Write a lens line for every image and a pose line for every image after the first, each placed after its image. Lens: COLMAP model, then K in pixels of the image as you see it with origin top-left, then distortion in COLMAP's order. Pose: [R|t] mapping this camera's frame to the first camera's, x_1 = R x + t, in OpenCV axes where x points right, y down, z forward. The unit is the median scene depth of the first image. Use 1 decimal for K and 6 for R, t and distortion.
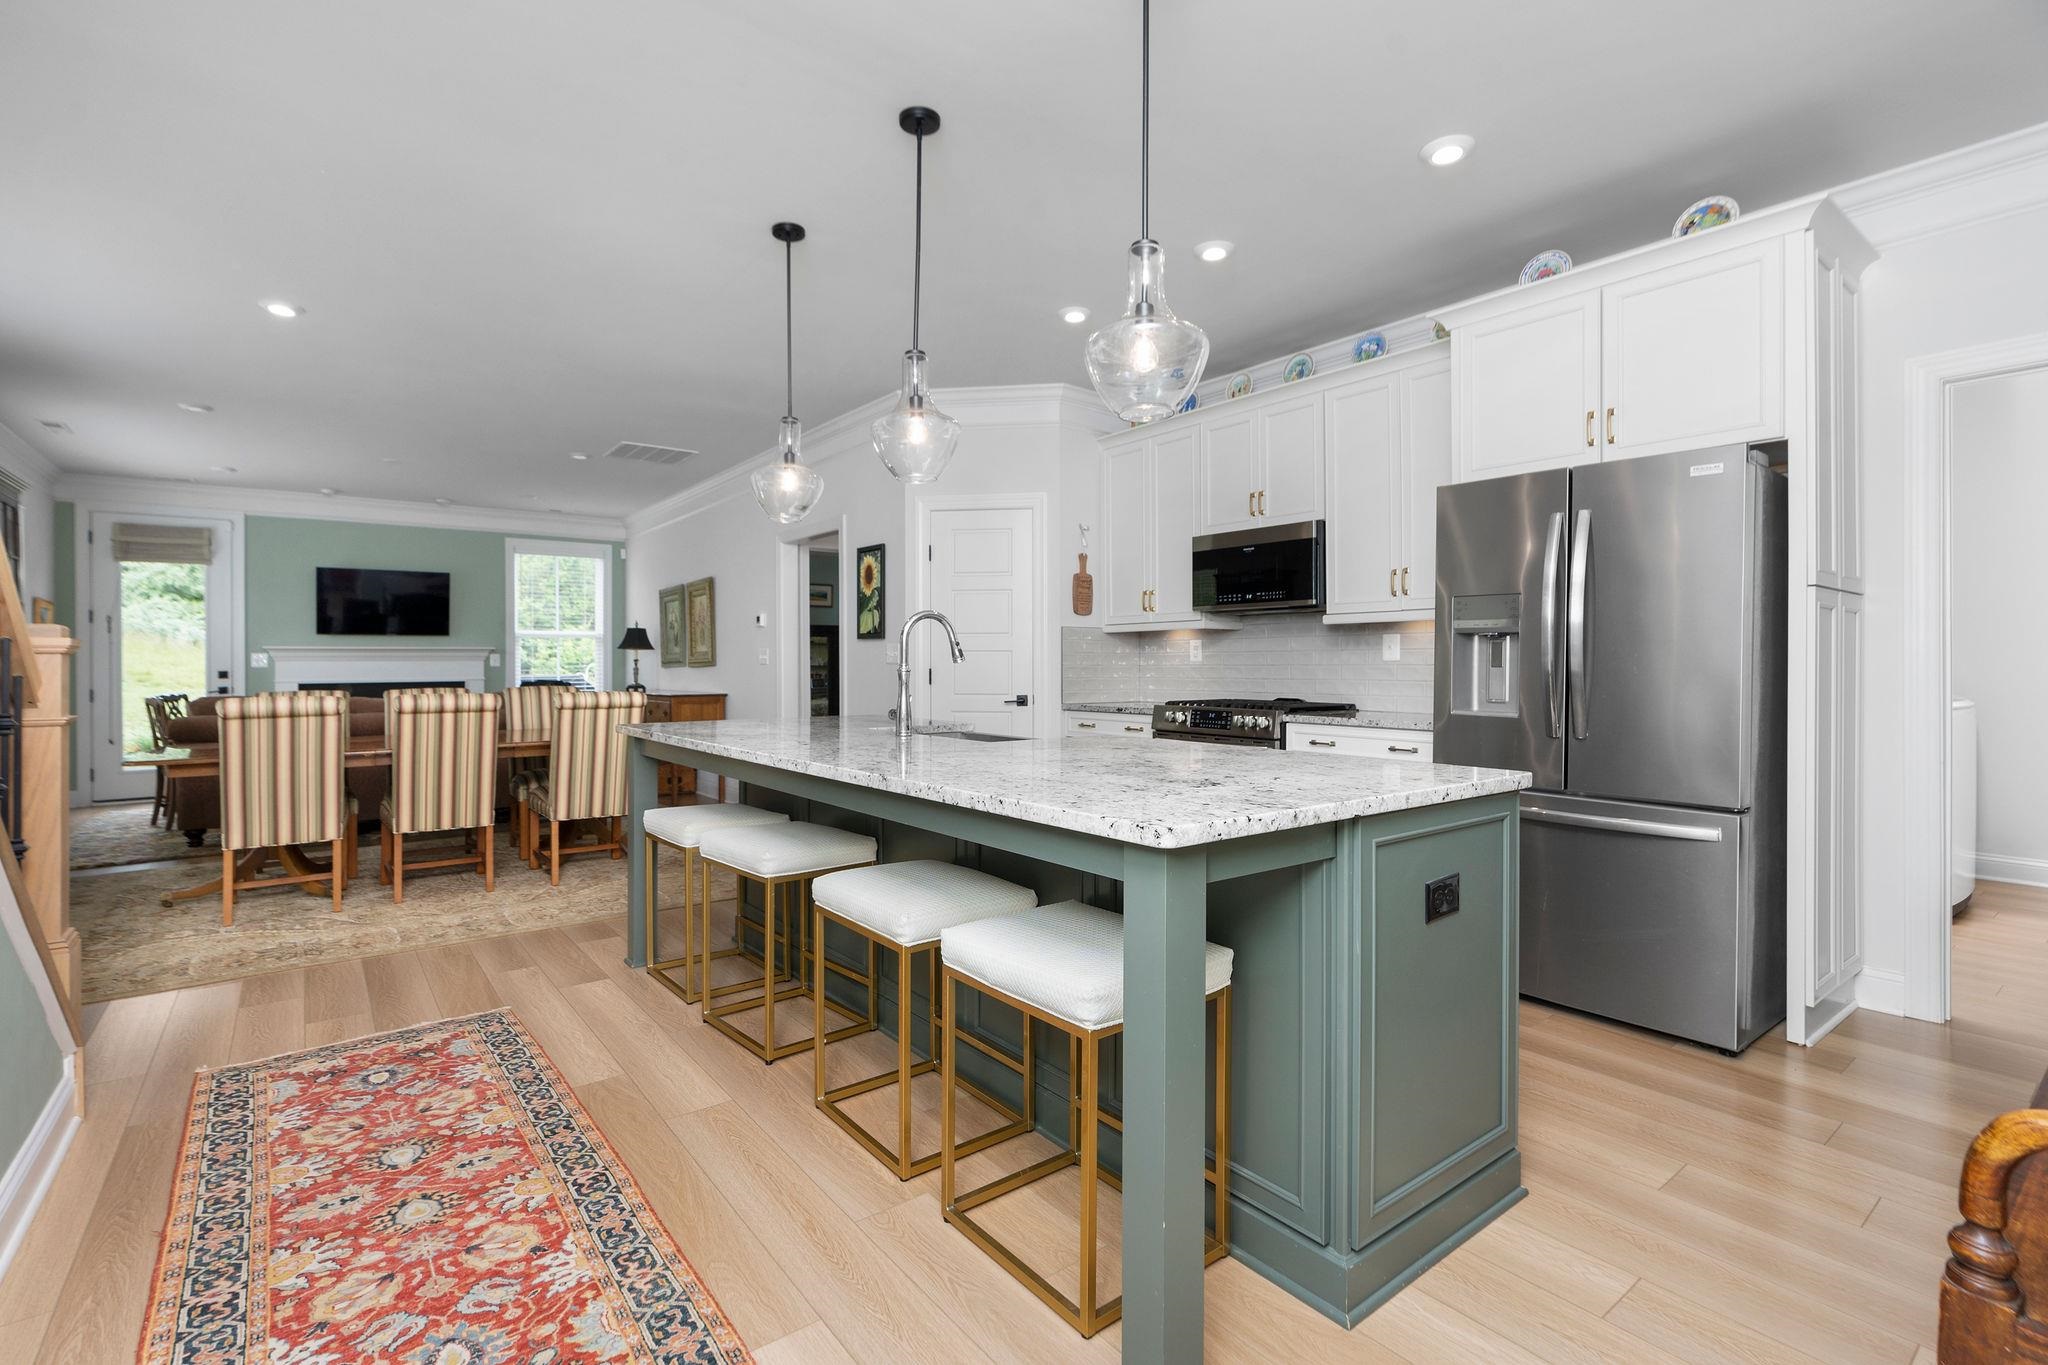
lens RADIAL K [[937.6, 0, 1010.2], [0, 937.6, 667.9], [0, 0, 1]] dist [-0.005103, 0.000536]
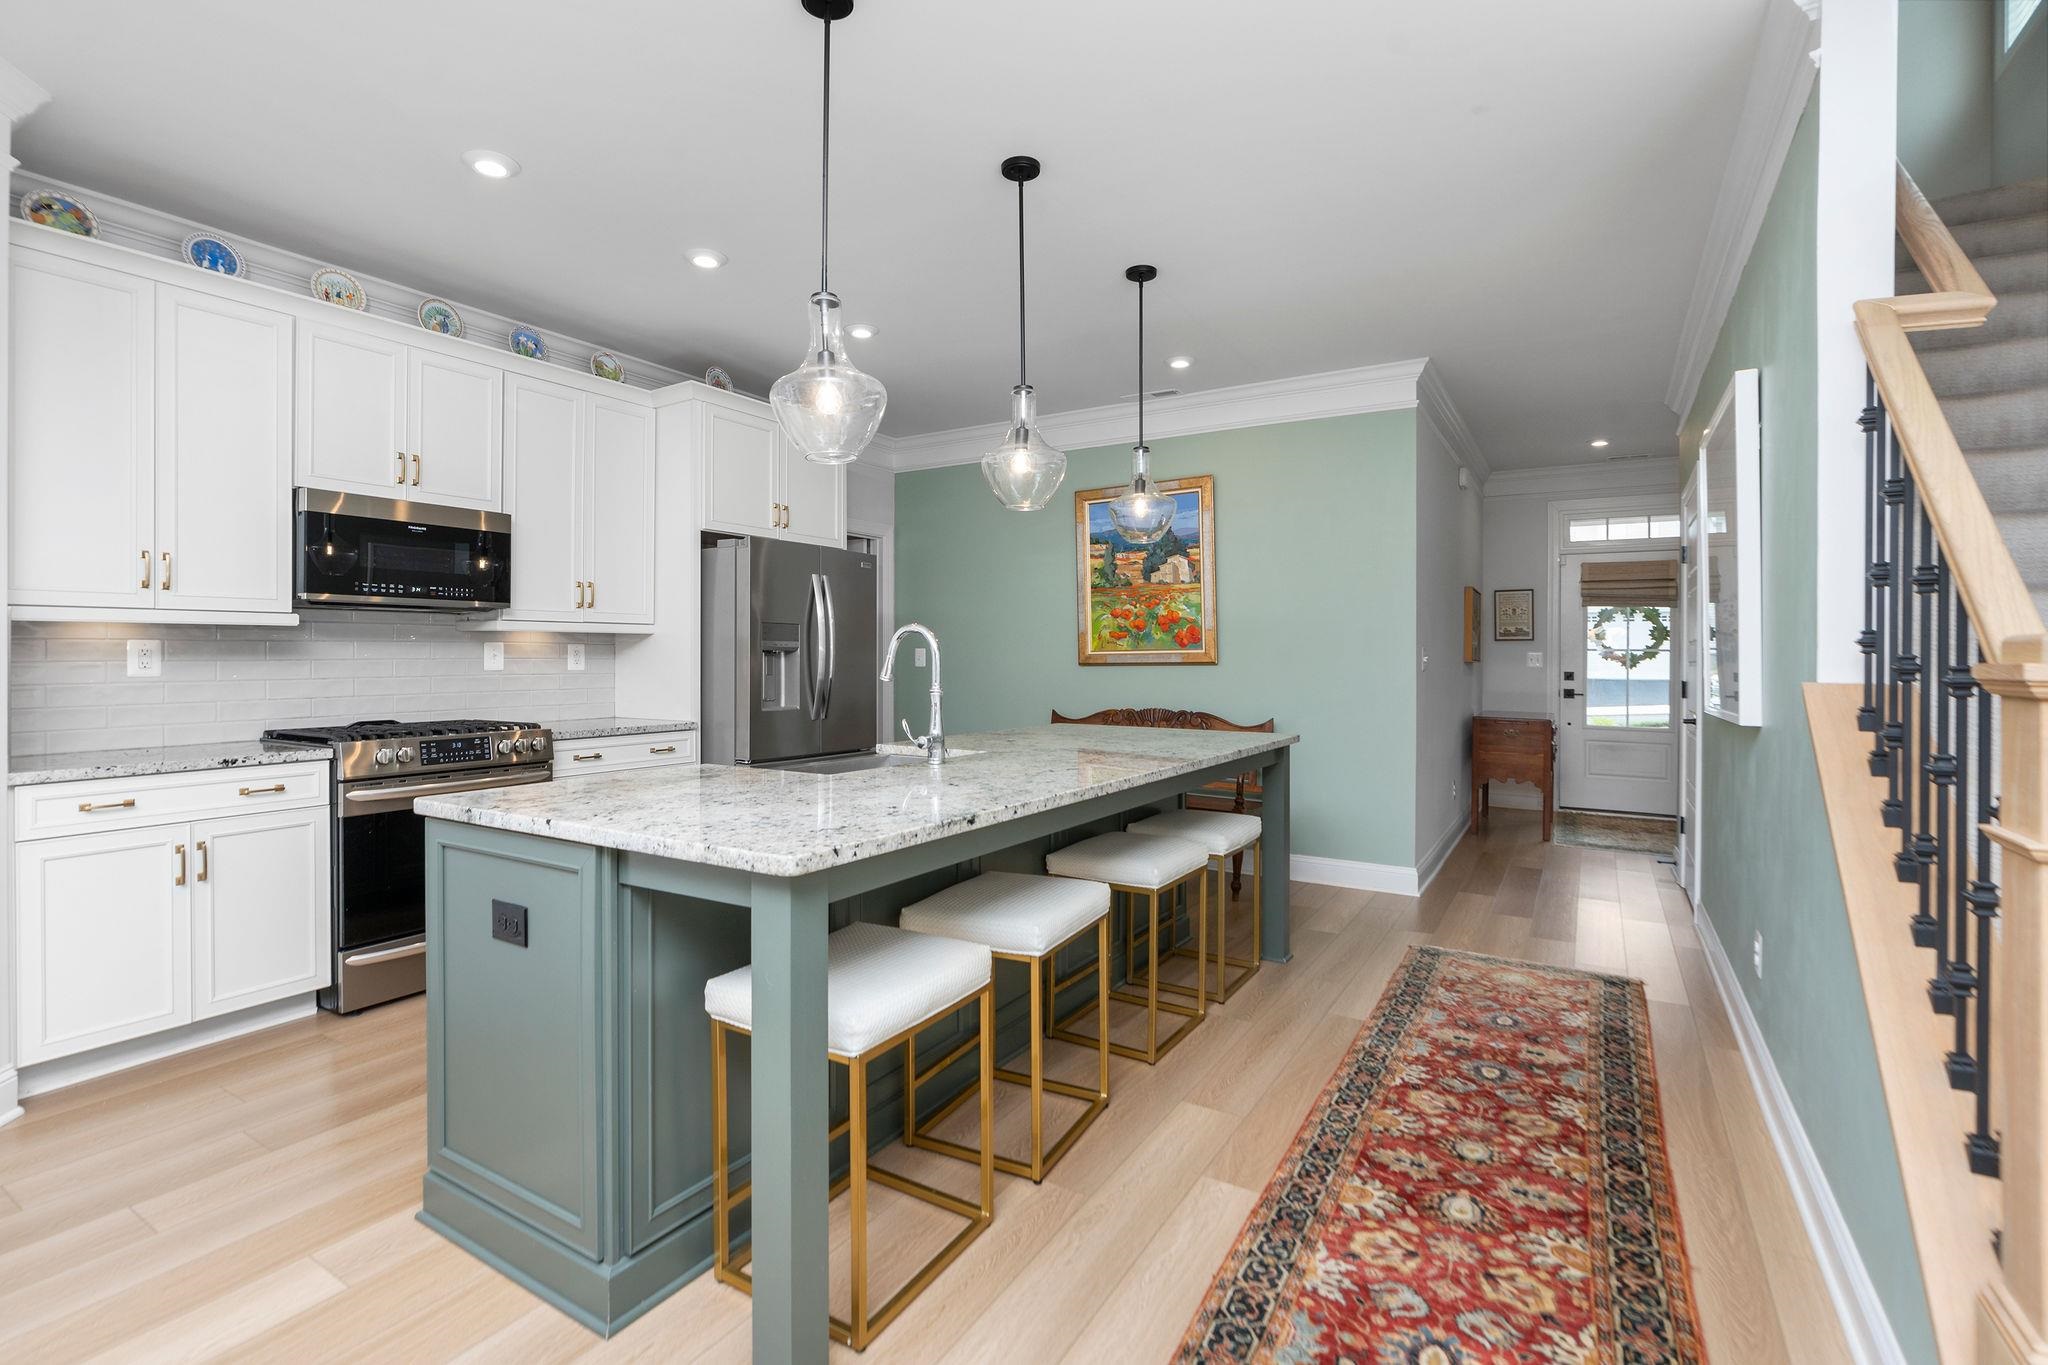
lens RADIAL K [[937.6, 0, 1026.6], [0, 937.6, 653.0], [0, 0, 1]] dist [-0.005103, 0.000536]
pose [[-0.368590, 0.007034, 0.929565, -1.434015], [0.003839, 0.999974, -0.006045, -0.038666], [-0.929584, 0.001340, -0.368608, 1.836836]]
